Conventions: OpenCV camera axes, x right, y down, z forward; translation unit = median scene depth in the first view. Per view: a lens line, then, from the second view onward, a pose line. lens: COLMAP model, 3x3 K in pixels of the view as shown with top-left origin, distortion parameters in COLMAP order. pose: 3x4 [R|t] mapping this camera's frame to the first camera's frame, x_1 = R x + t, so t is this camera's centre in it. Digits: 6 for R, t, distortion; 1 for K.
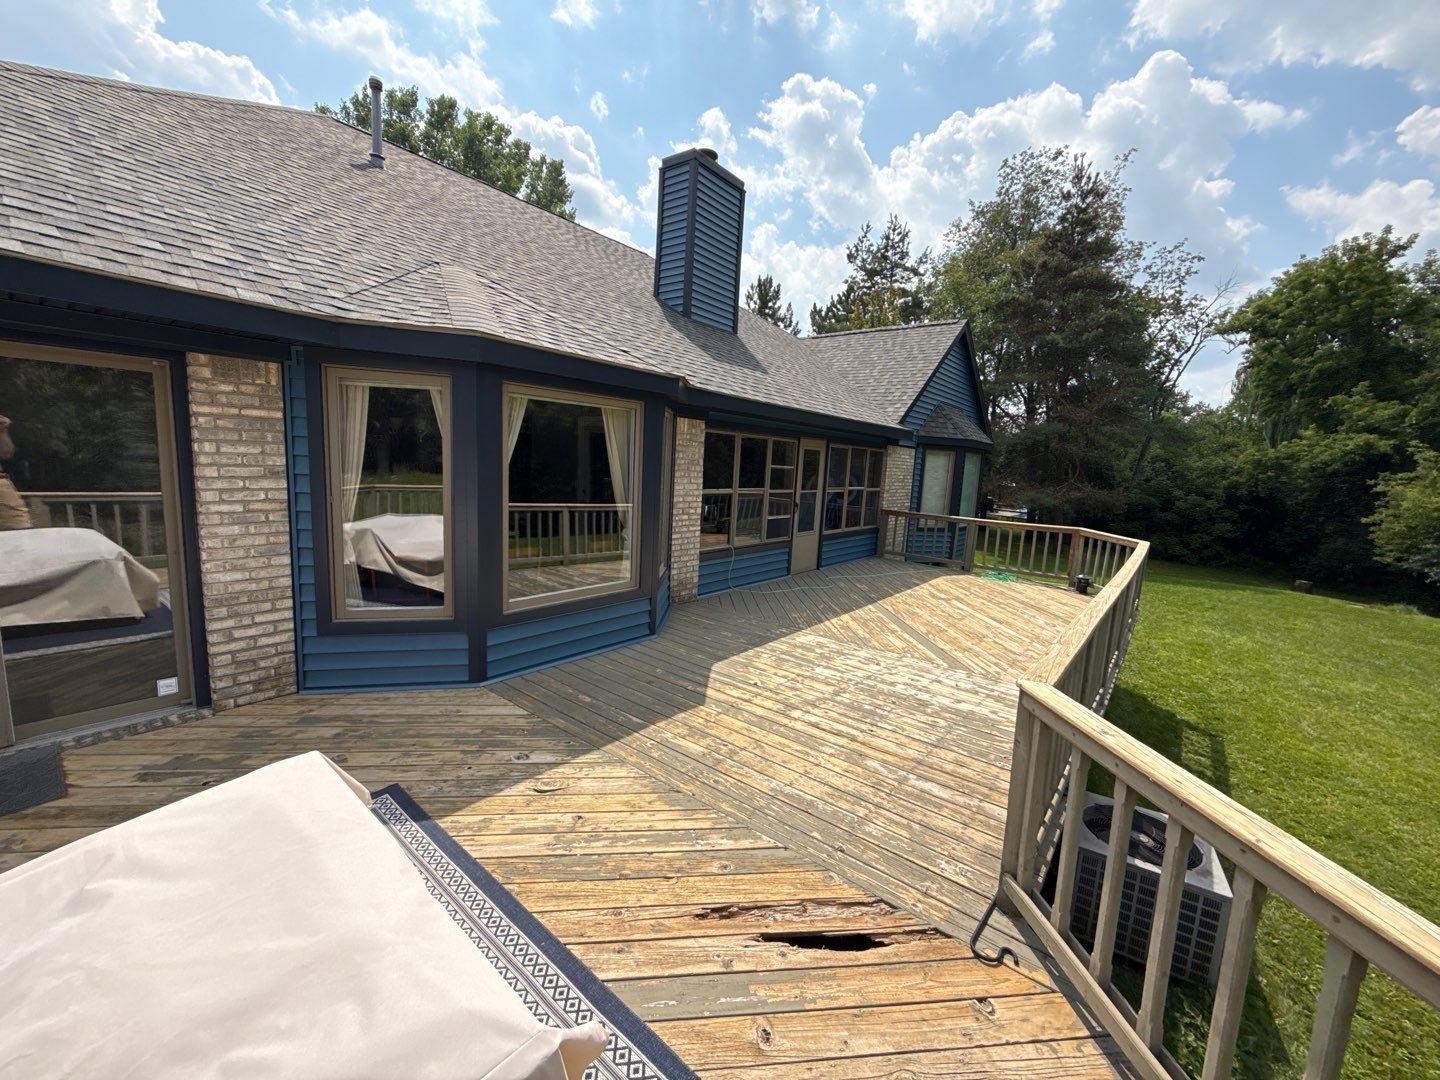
lens RADIAL K [[573.1, 0, 709.7], [0, 573.1, 544.4], [0, 0, 1]] dist [-0.005430, 0.002606]
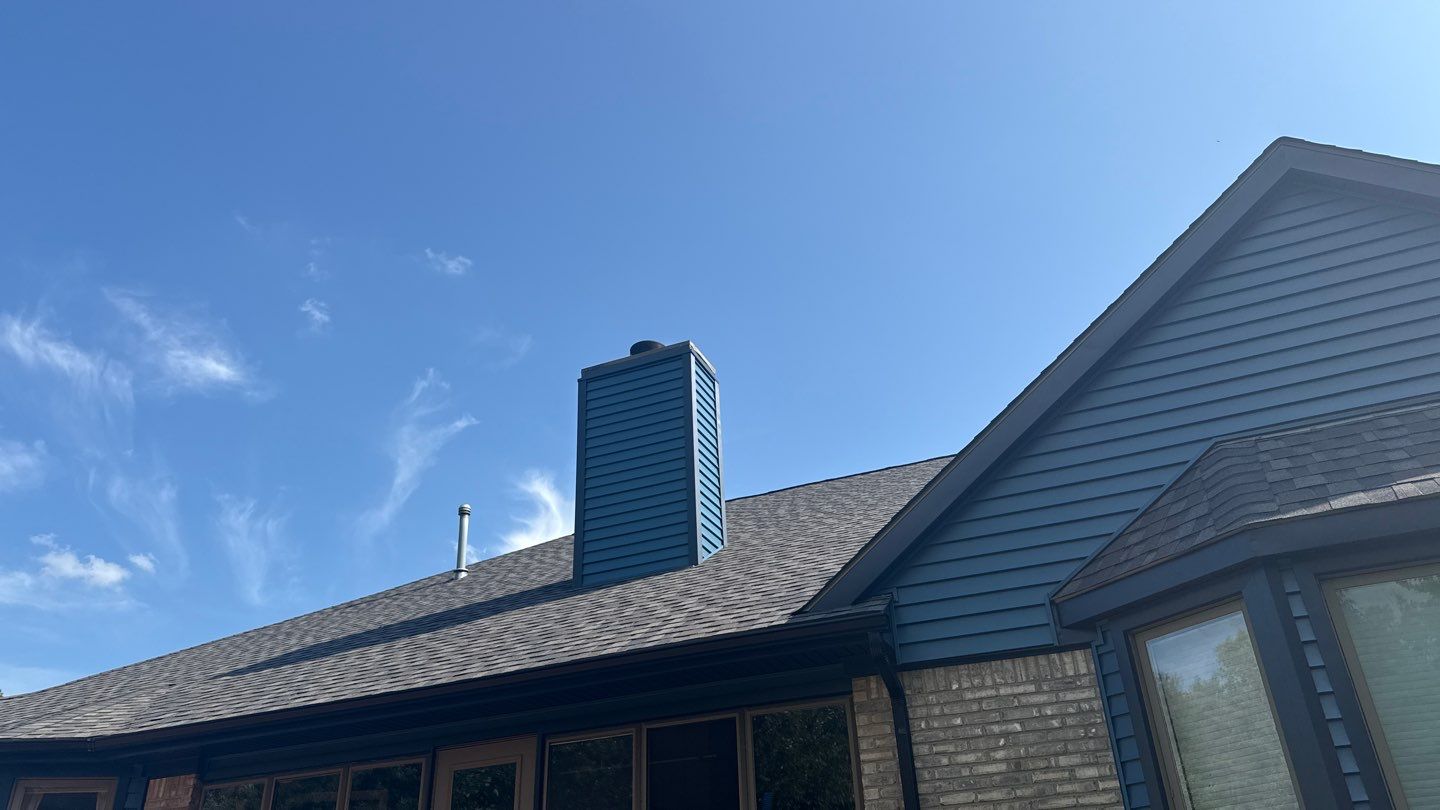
lens RADIAL K [[1021.1, 0, 724.5], [0, 1021.1, 385.9], [0, 0, 1]] dist [0.028826, -0.034113]
pose [[0.272912, -0.529038, -0.803516, 1.427209], [-0.088178, 0.817950, -0.568491, 0.047730], [0.957990, 0.226000, 0.176579, 1.316271]]
